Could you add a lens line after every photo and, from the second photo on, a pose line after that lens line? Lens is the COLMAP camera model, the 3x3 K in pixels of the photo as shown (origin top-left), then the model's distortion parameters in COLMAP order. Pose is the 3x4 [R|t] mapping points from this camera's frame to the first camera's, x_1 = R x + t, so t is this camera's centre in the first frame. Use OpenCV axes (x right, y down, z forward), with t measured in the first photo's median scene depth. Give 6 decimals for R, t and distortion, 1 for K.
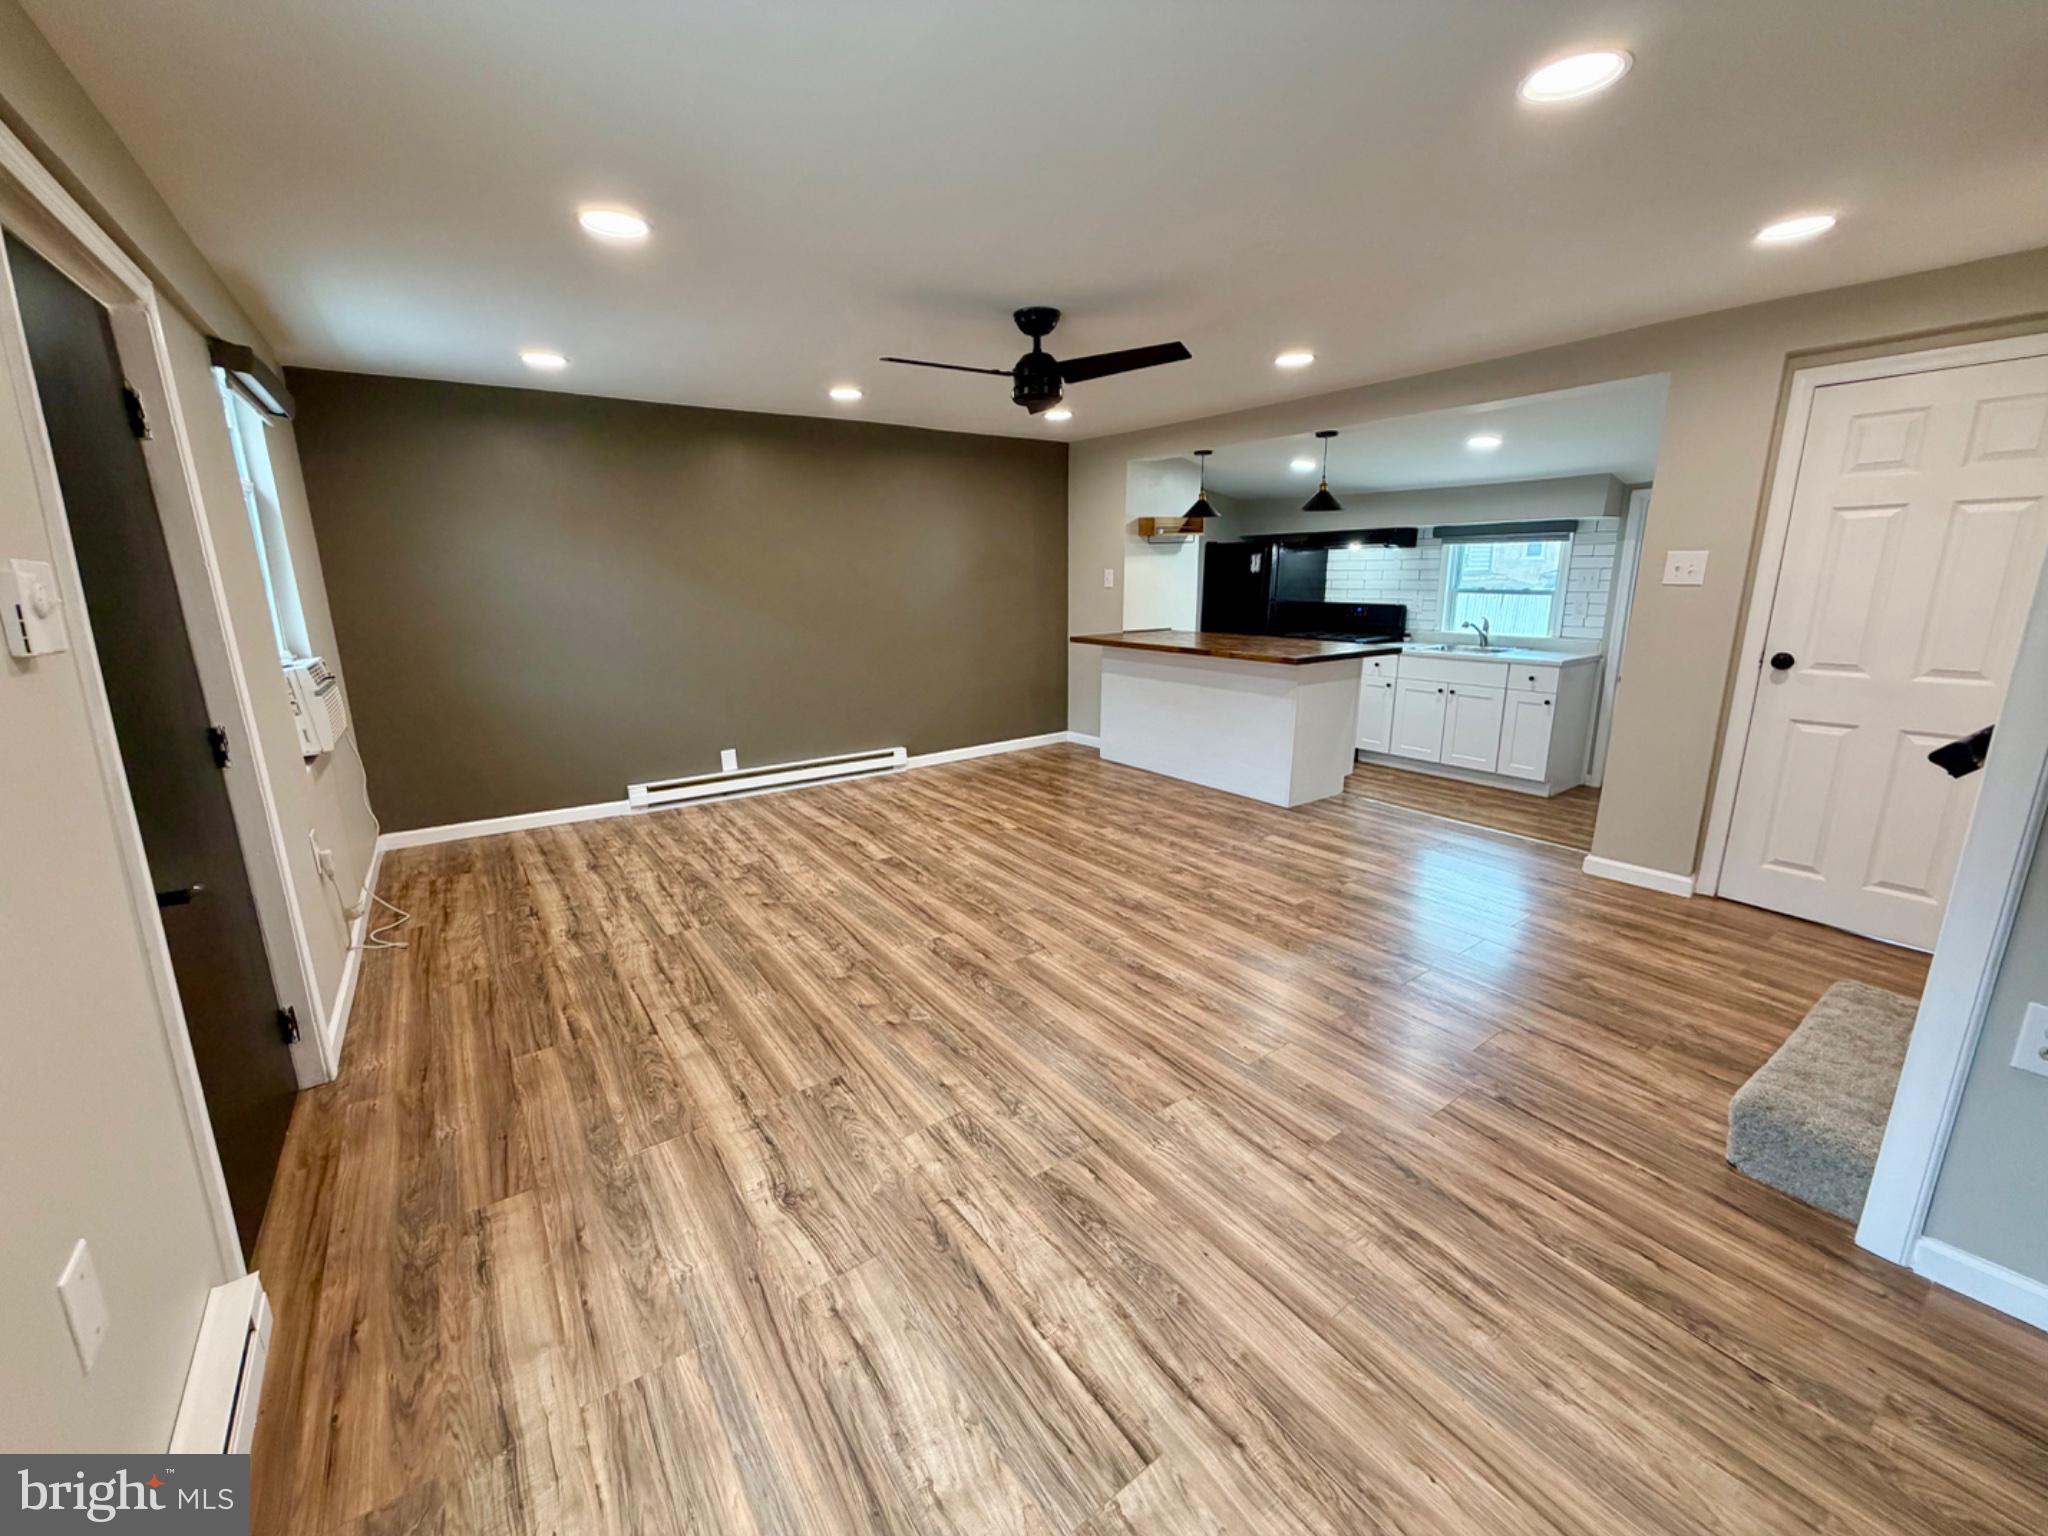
lens RADIAL K [[818.5, 0, 1018.0], [0, 818.5, 765.9], [0, 0, 1]] dist [0.001128, -0.000031]
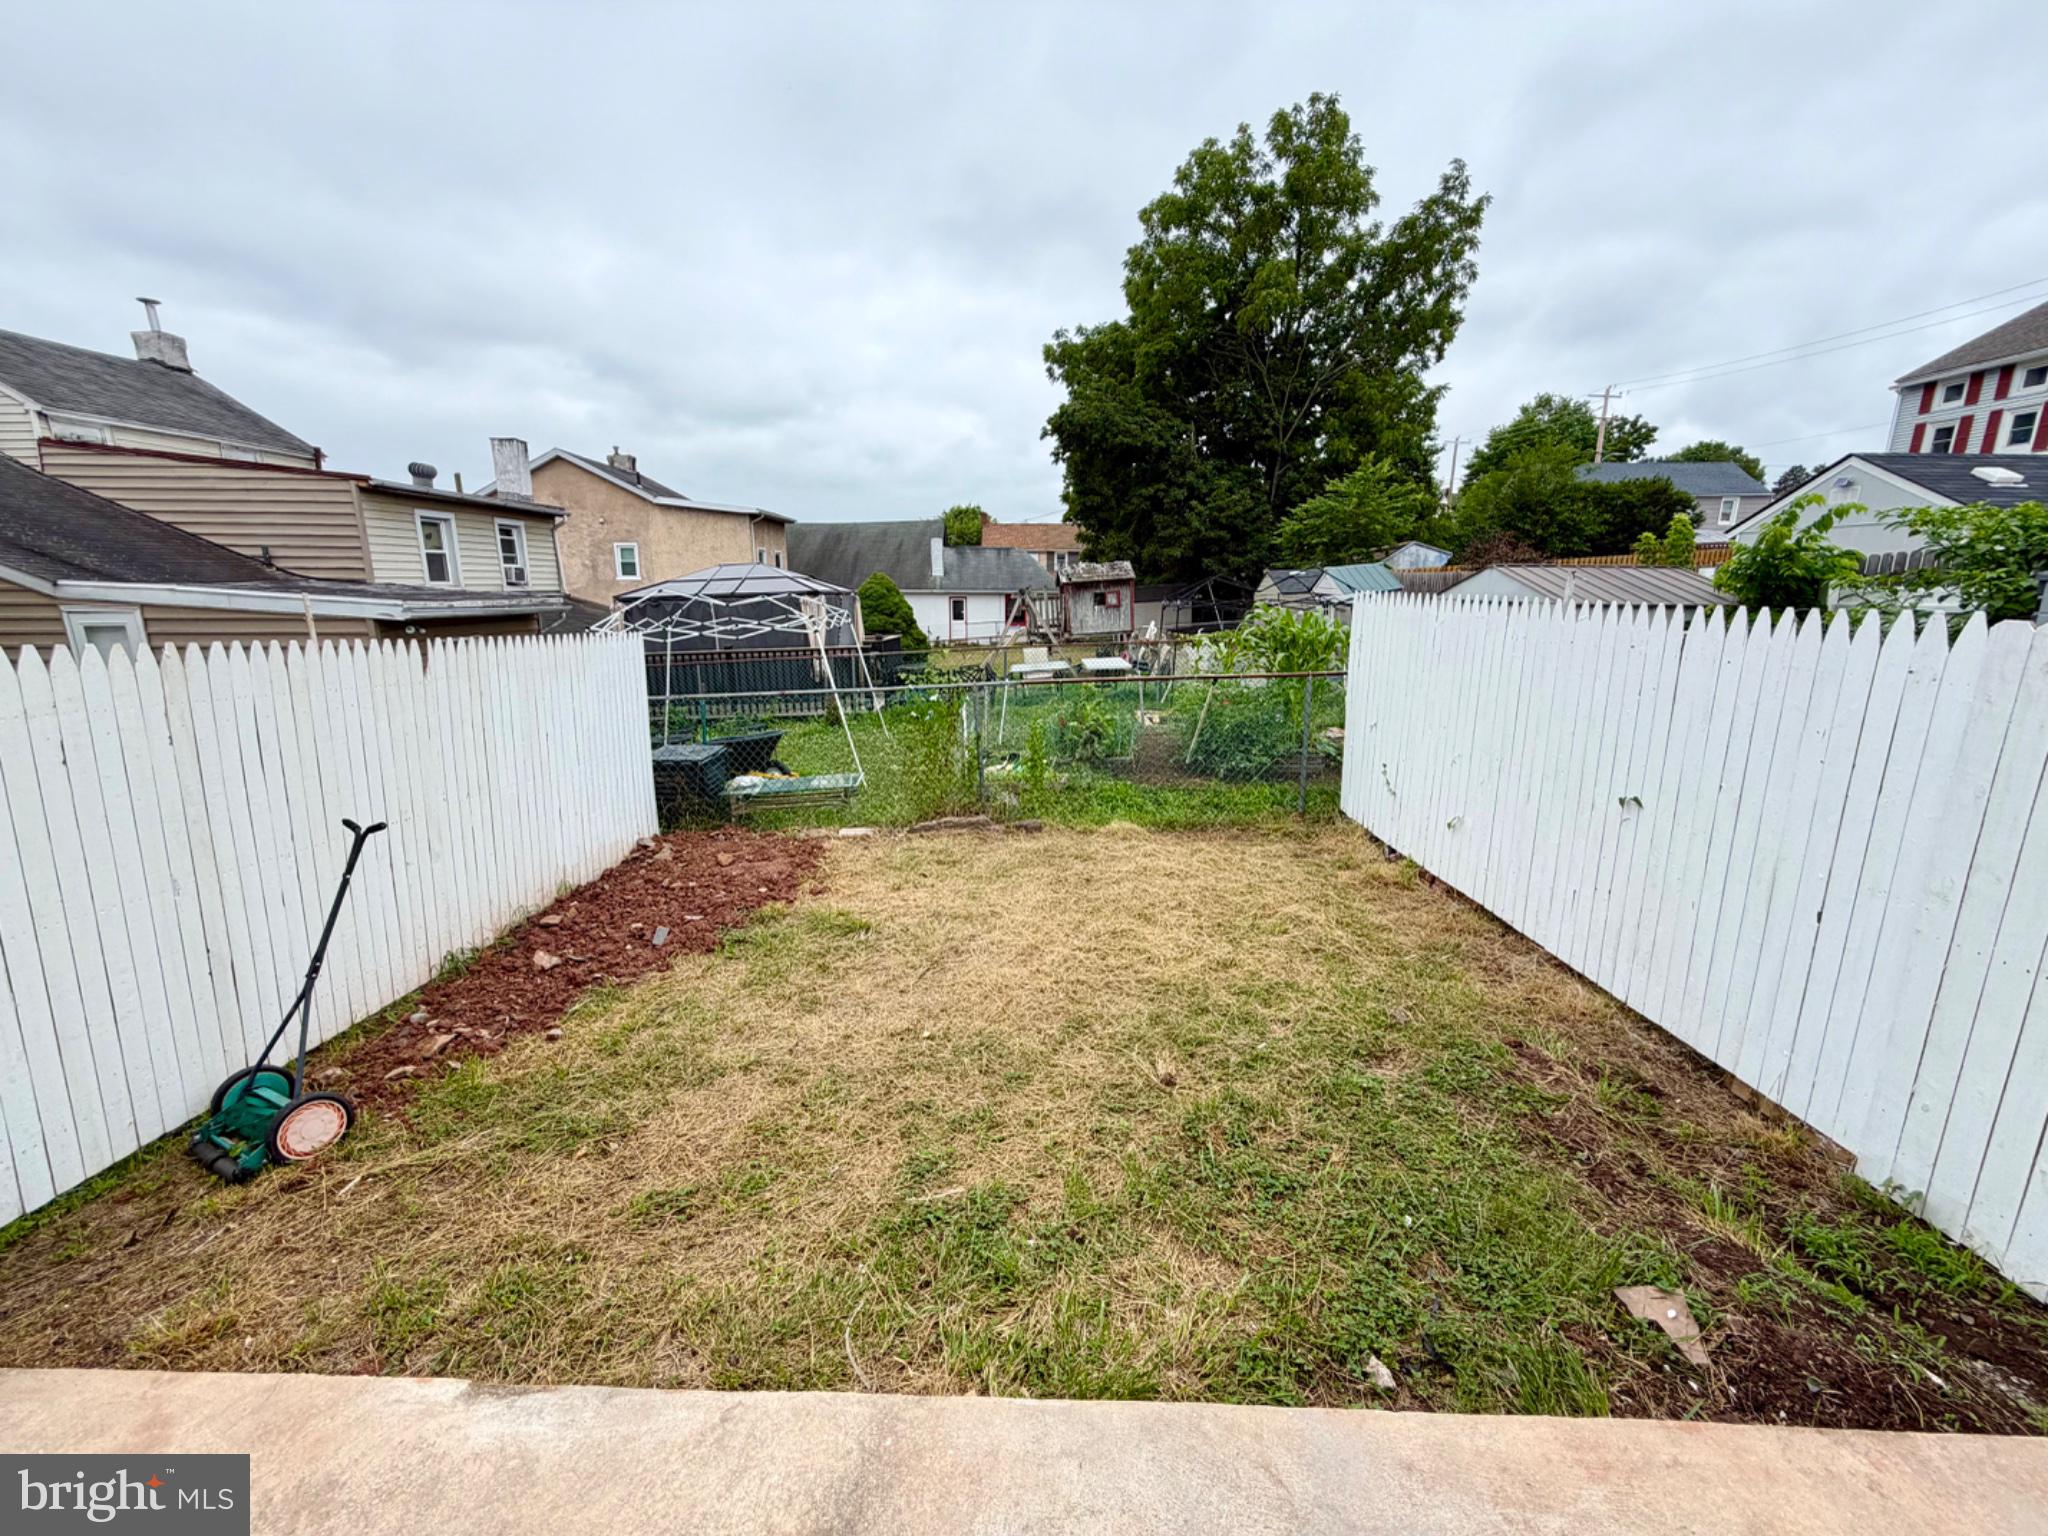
lens RADIAL K [[818.5, 0, 1012.8], [0, 818.5, 764.6], [0, 0, 1]] dist [0.001128, -0.000031]
pose [[0.583694, -0.155886, 0.796870, 1.028983], [0.176246, 0.982324, 0.063067, -0.291540], [-0.792615, 0.103633, 0.600850, 1.226138]]
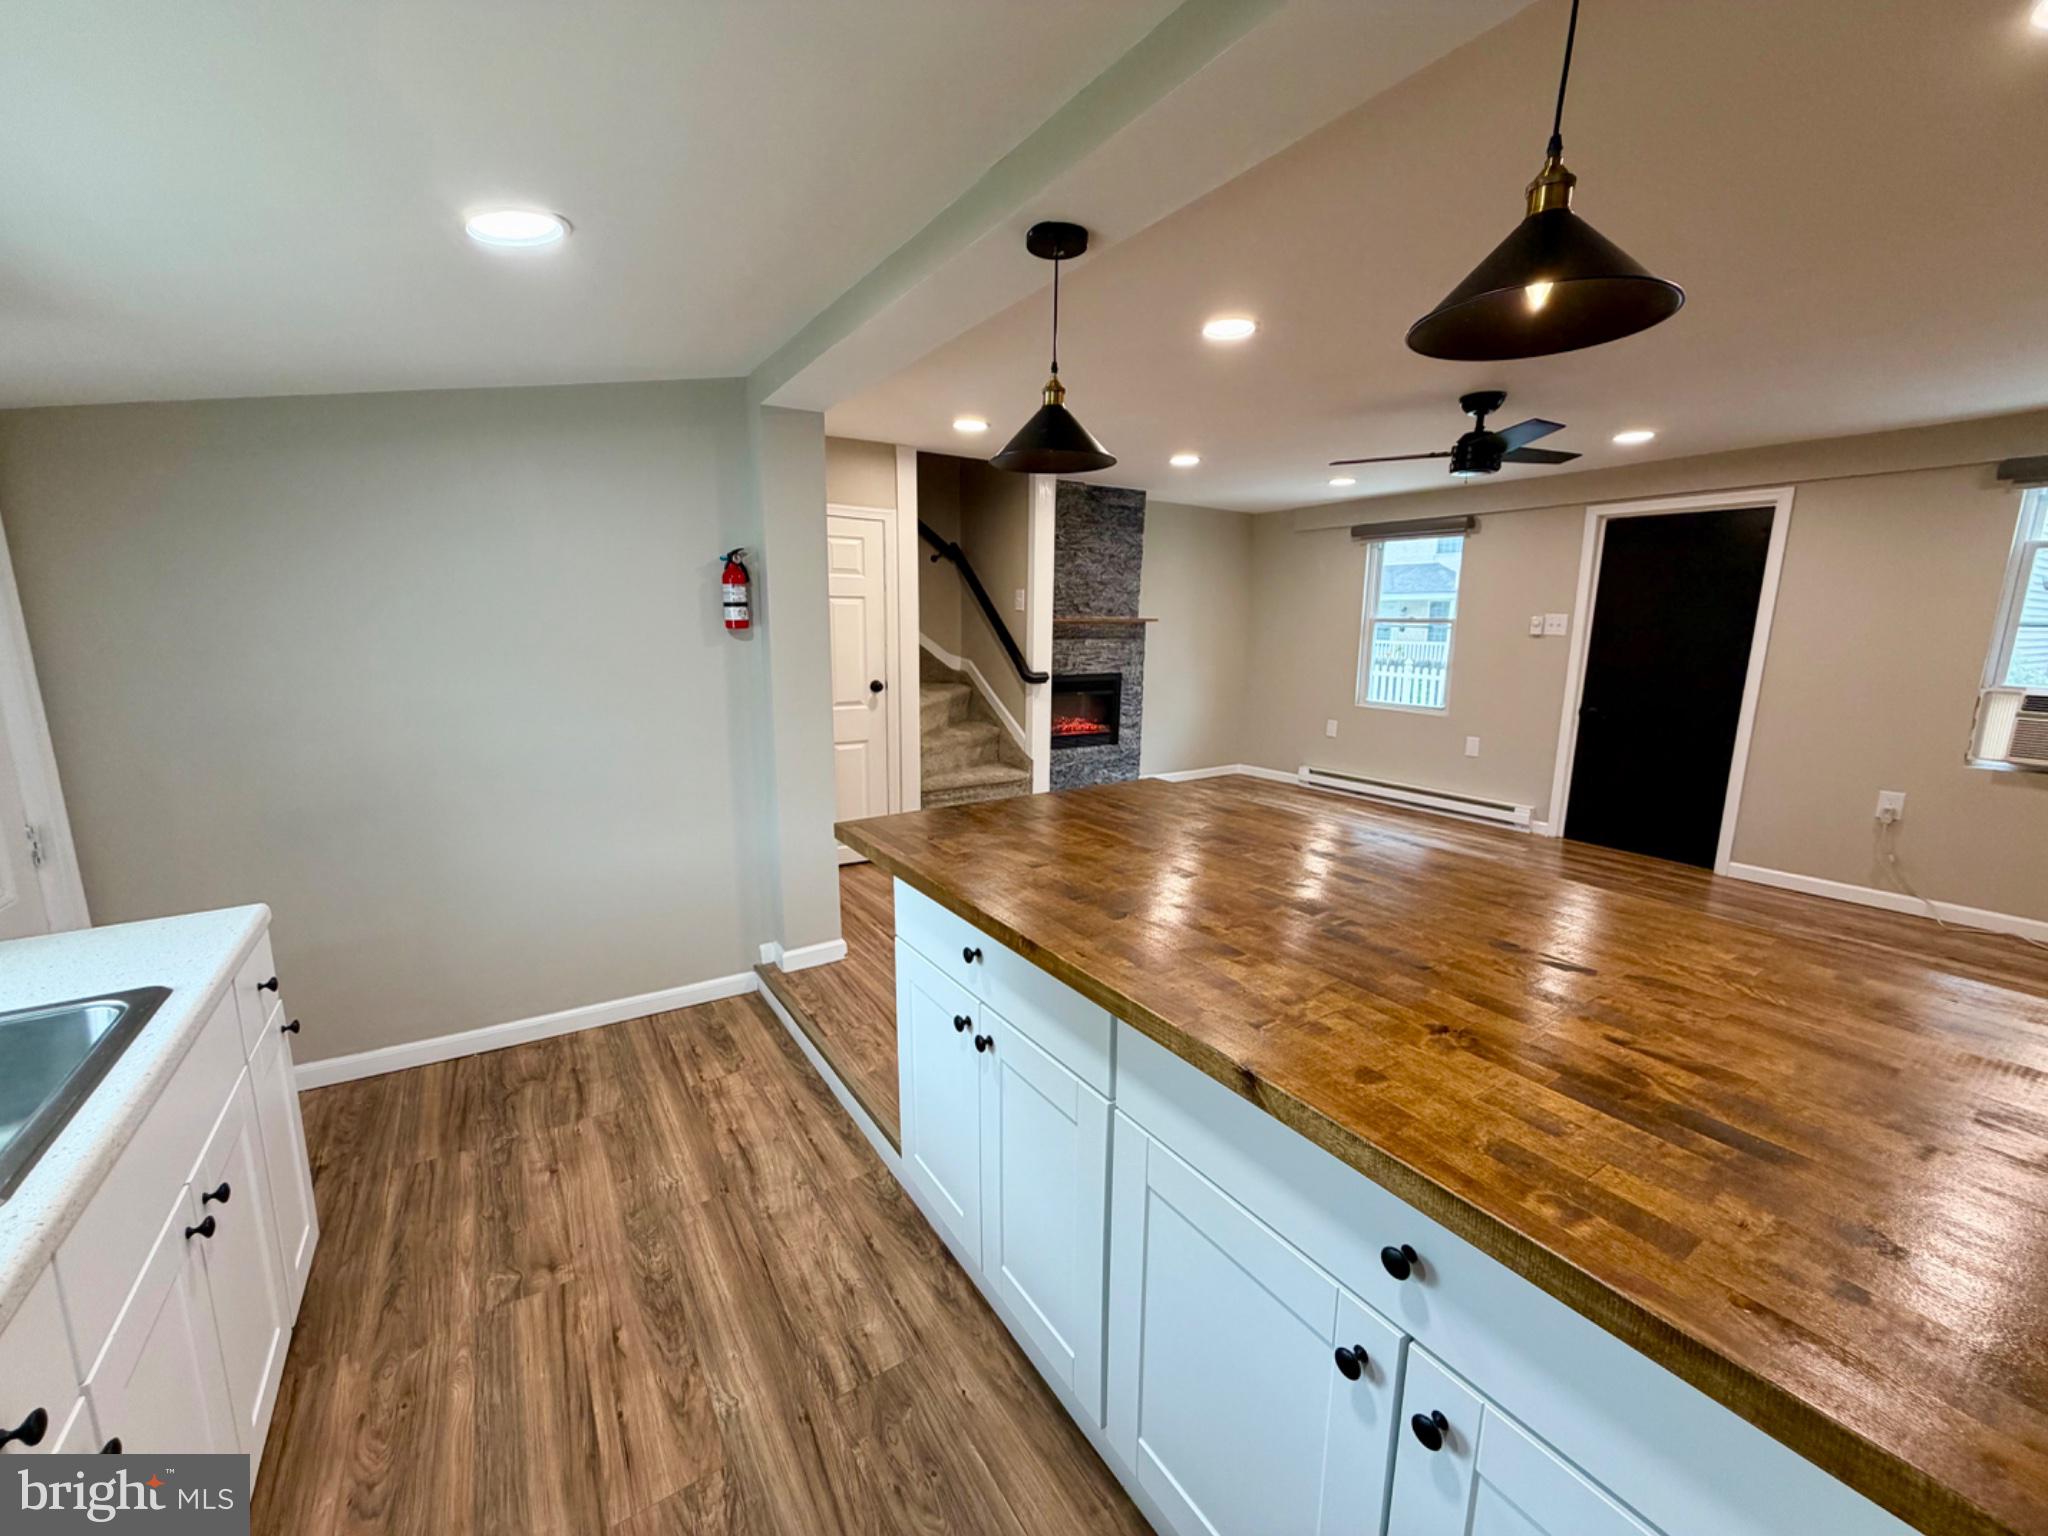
lens RADIAL K [[818.5, 0, 1019.6], [0, 818.5, 765.6], [0, 0, 1]] dist [0.001128, -0.000031]
pose [[-0.998938, -0.002884, 0.045984, 0.407859], [0.016054, 0.913702, 0.406067, -0.372567], [-0.043187, 0.406374, -0.912686, 1.518608]]
